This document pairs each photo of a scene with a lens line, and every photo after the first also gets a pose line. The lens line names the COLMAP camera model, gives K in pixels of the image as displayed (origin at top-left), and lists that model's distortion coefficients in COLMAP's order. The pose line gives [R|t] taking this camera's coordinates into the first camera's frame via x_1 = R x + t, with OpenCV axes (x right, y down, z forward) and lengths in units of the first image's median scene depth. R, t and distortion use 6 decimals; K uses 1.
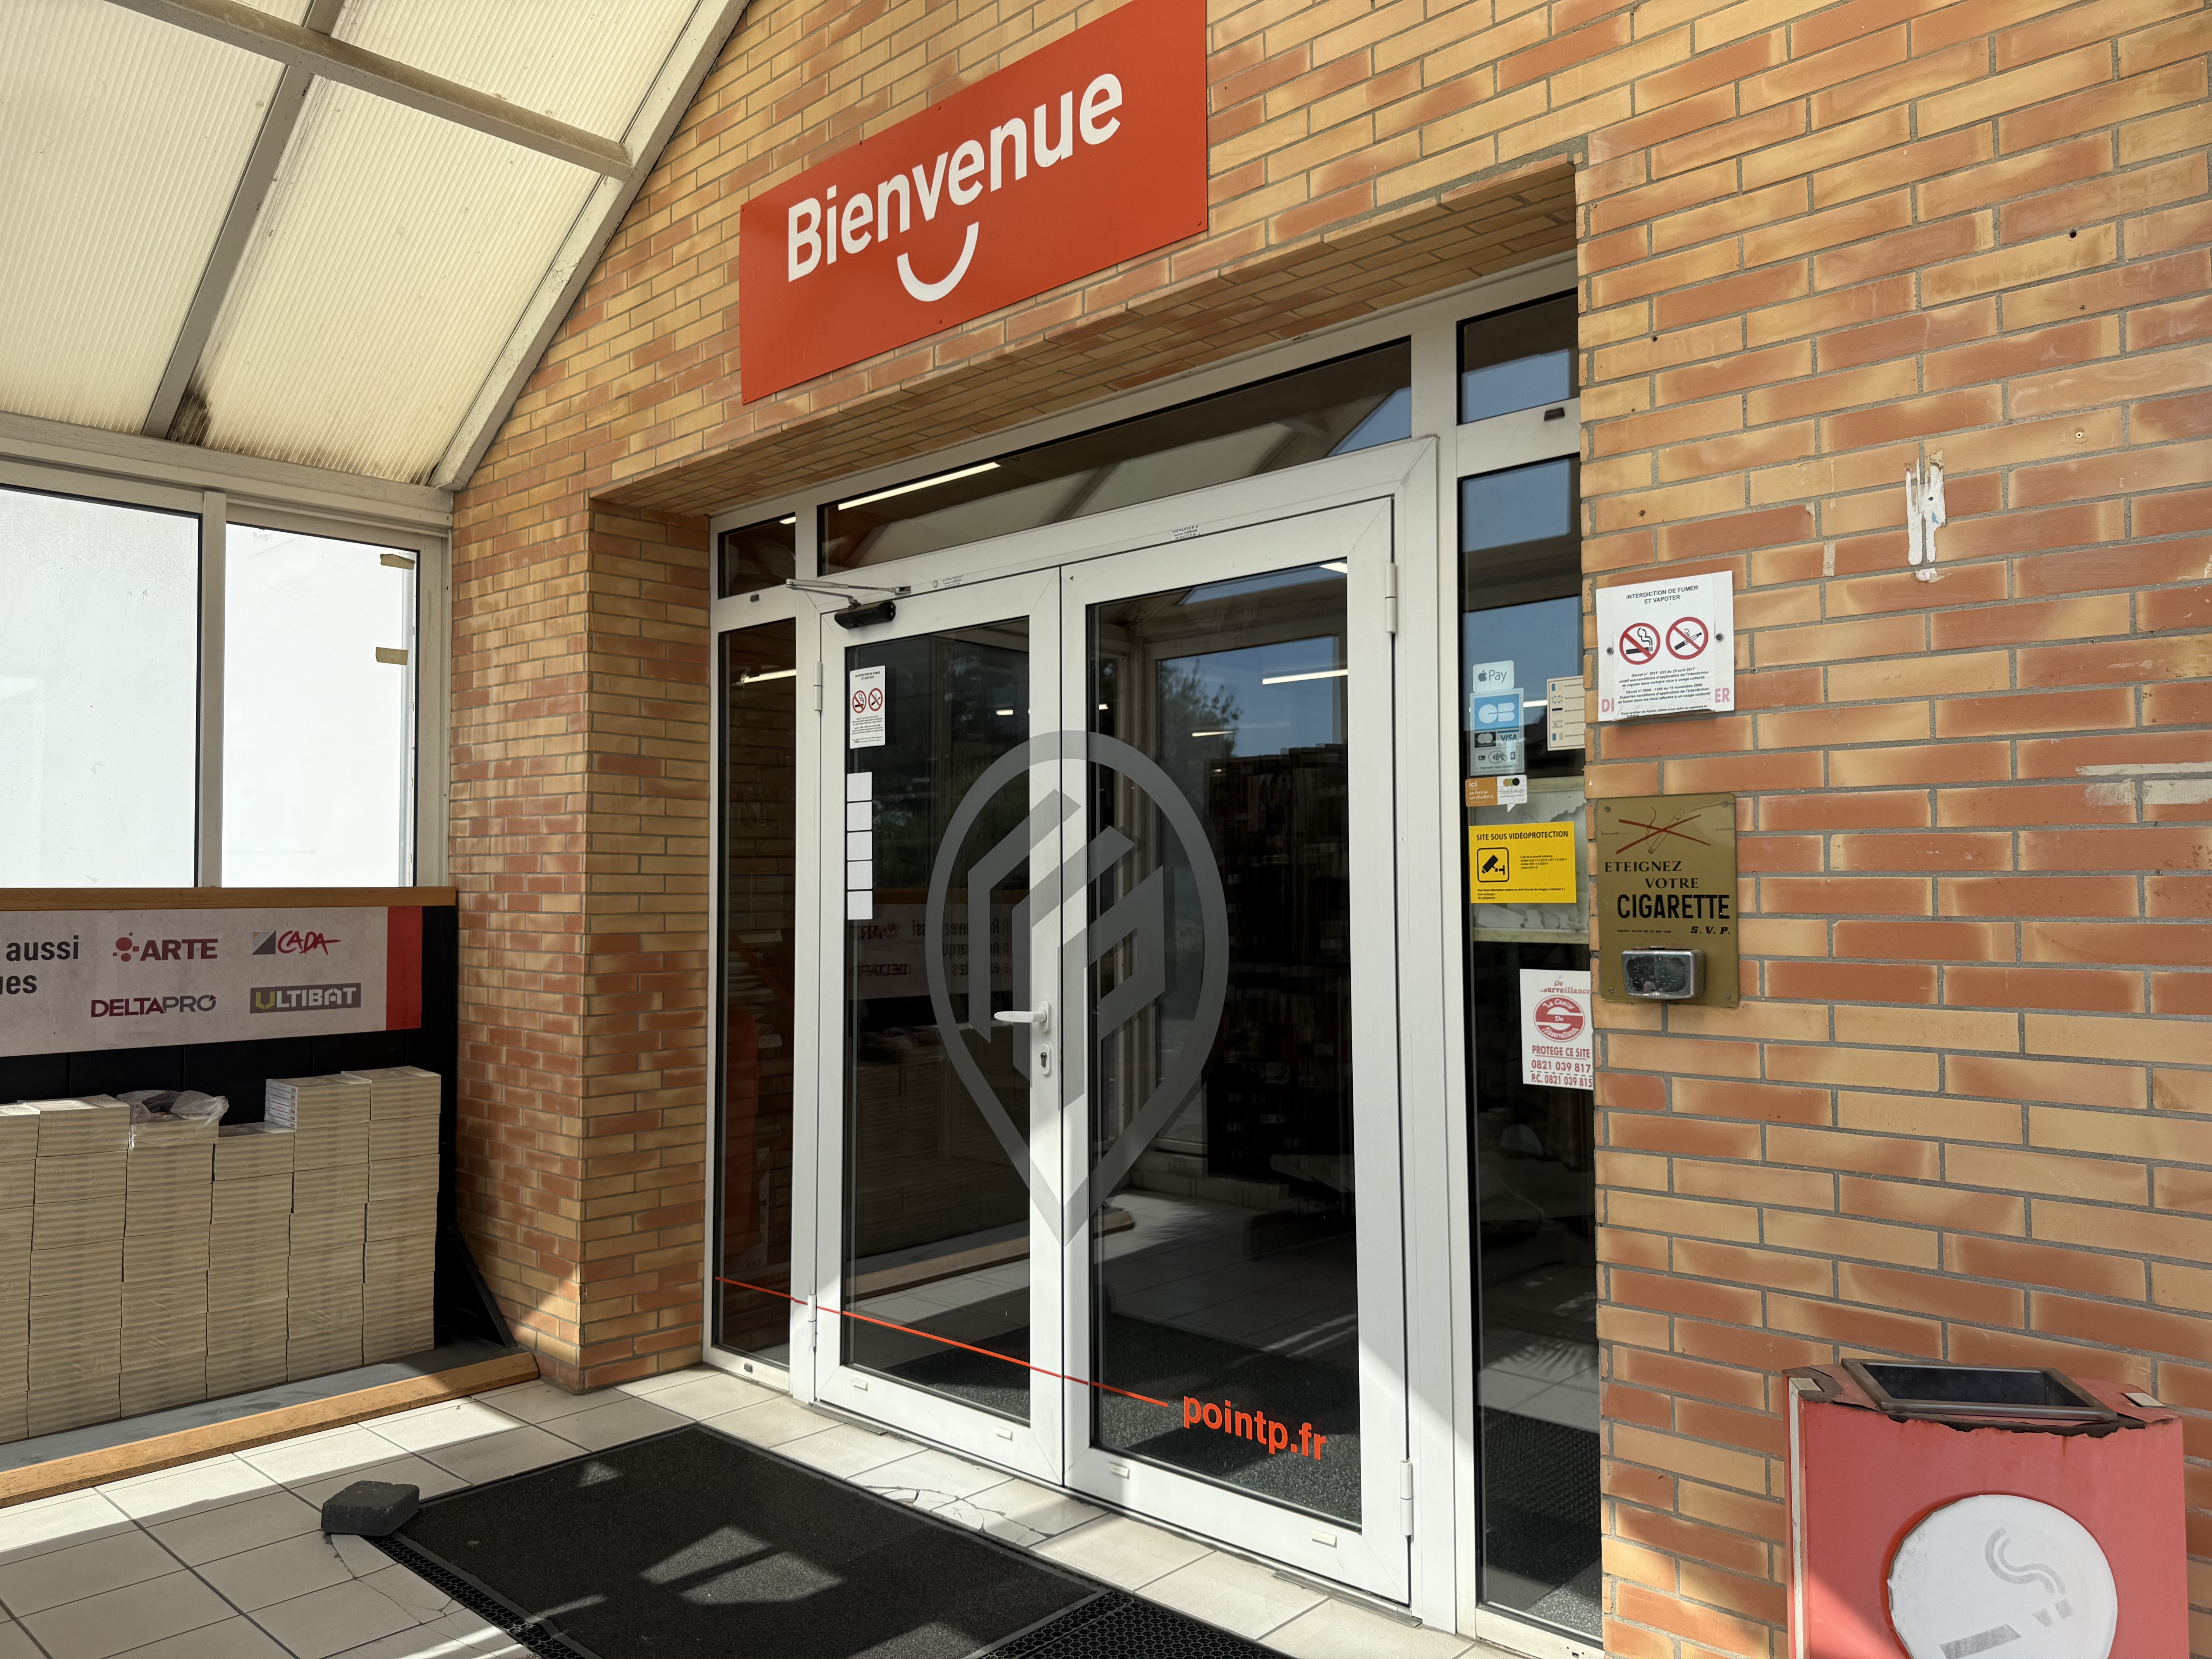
lens RADIAL K [[1570.5, 0, 1102.1], [0, 1570.5, 822.8], [0, 0, 1]] dist [0.028272, -0.029262]
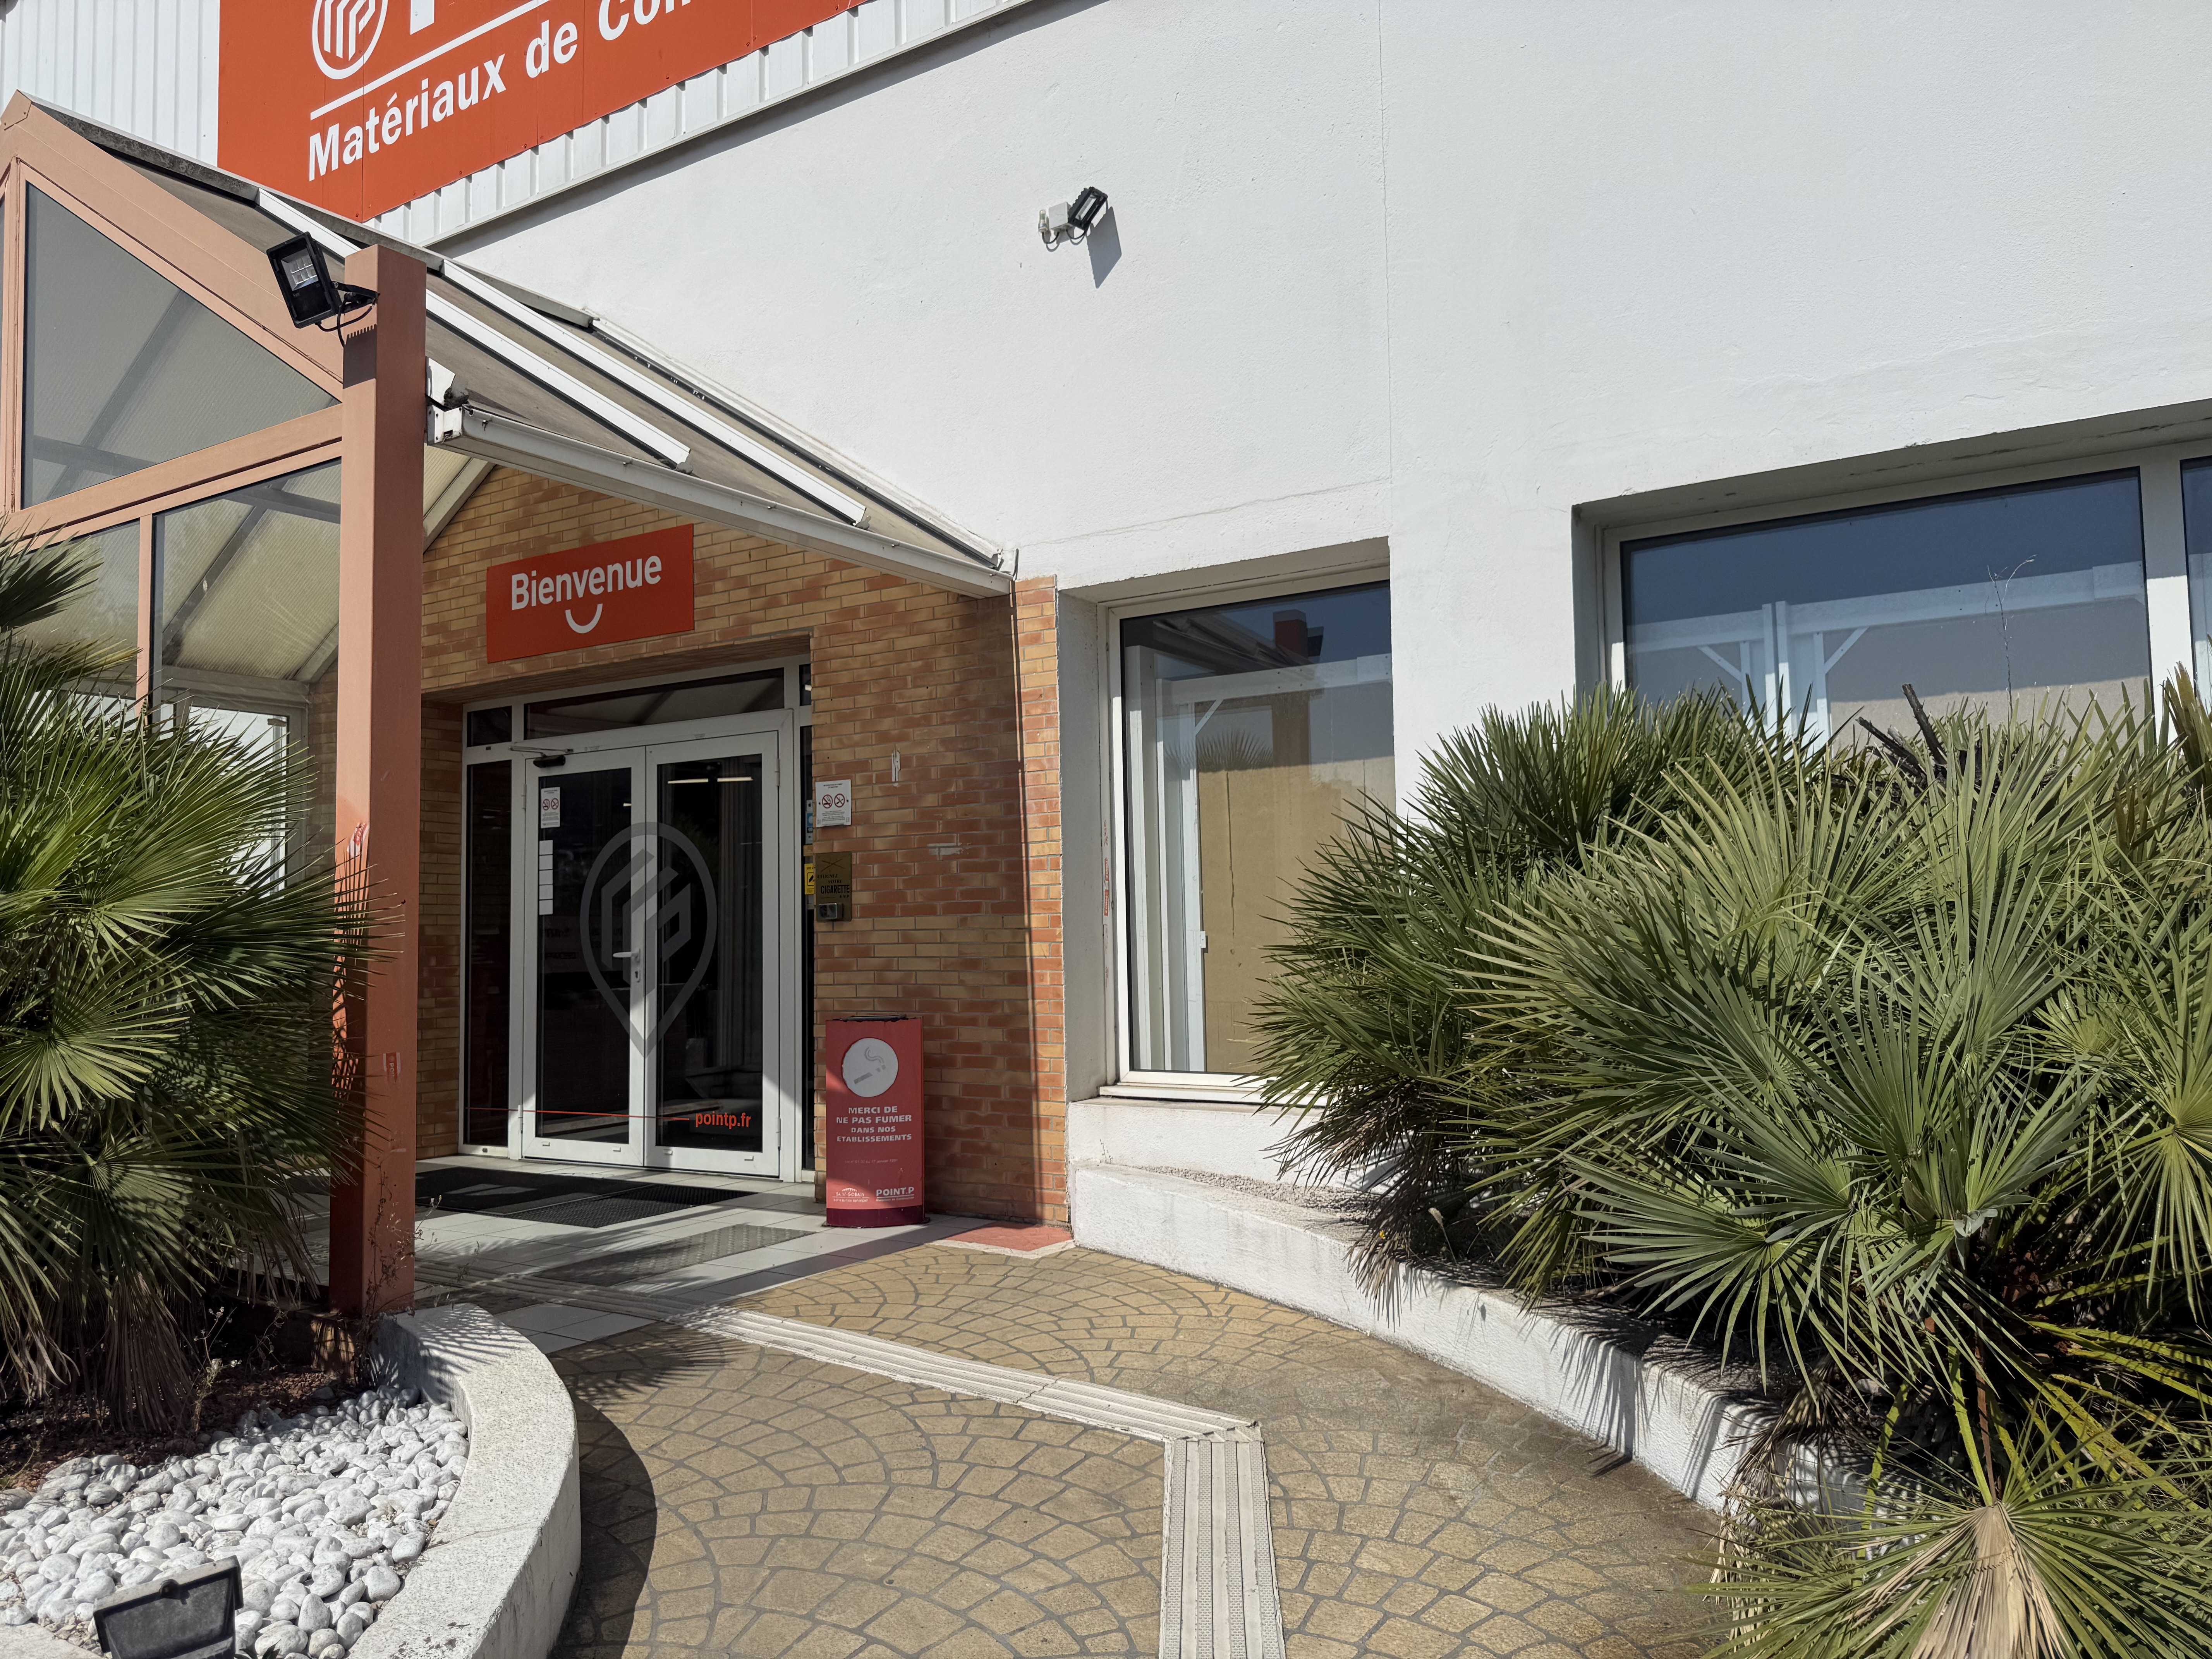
lens RADIAL K [[1521.8, 0, 1129.9], [0, 1521.8, 842.6], [0, 0, 1]] dist [0.007014, -0.010875]
pose [[0.976776, -0.001278, 0.214260, 0.178114], [0.005490, 0.999803, -0.019063, 0.013709], [-0.214193, 0.019797, 0.976591, -1.202585]]
